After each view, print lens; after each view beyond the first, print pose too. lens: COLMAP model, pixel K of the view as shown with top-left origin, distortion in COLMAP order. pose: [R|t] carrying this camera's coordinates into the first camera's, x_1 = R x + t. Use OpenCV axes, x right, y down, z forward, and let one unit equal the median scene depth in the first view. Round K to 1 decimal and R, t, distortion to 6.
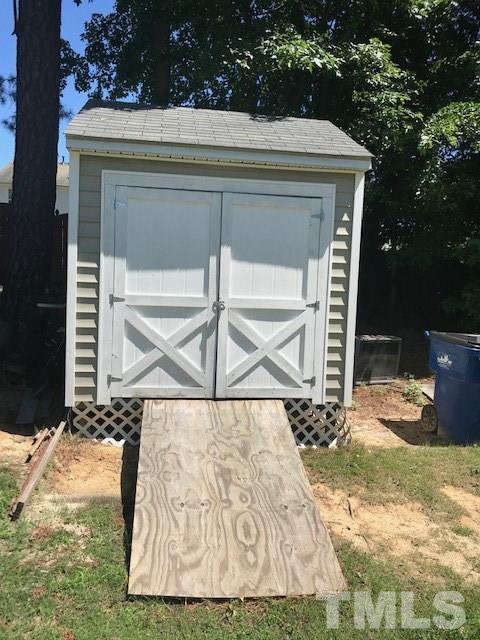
lens RADIAL K [[519.1, 0, 238.5], [0, 519.1, 314.8], [0, 0, 1]] dist [0.076880, -0.081772]
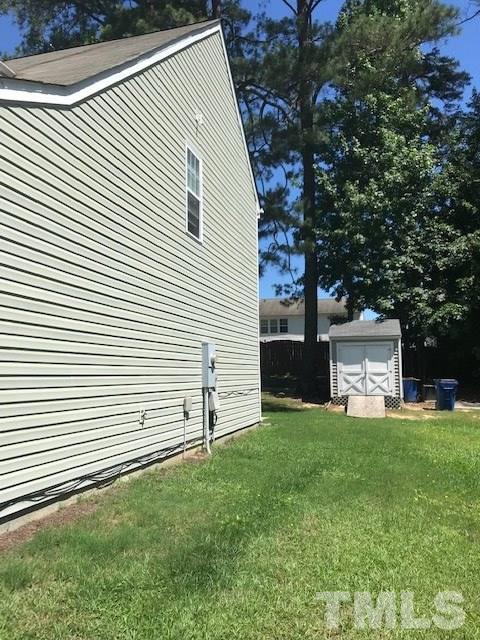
lens RADIAL K [[519.1, 0, 237.2], [0, 519.1, 319.4], [0, 0, 1]] dist [0.076880, -0.081772]
pose [[0.920248, -0.083618, -0.382297, 0.645702], [0.014045, 0.983333, -0.181272, 0.304647], [0.391083, 0.161446, 0.906084, -3.239160]]
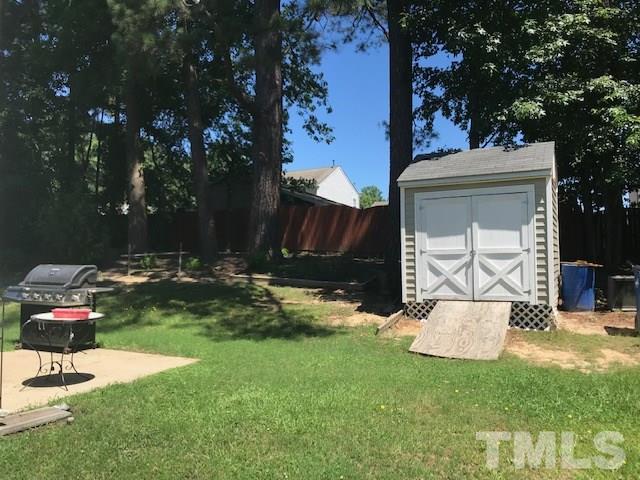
lens RADIAL K [[519.1, 0, 324.5], [0, 519.1, 237.2], [0, 0, 1]] dist [0.076880, -0.081772]
pose [[0.827602, -0.071724, -0.556715, 0.599300], [0.008066, 0.993220, -0.115969, 0.148590], [0.561258, 0.091486, 0.822569, -0.944532]]
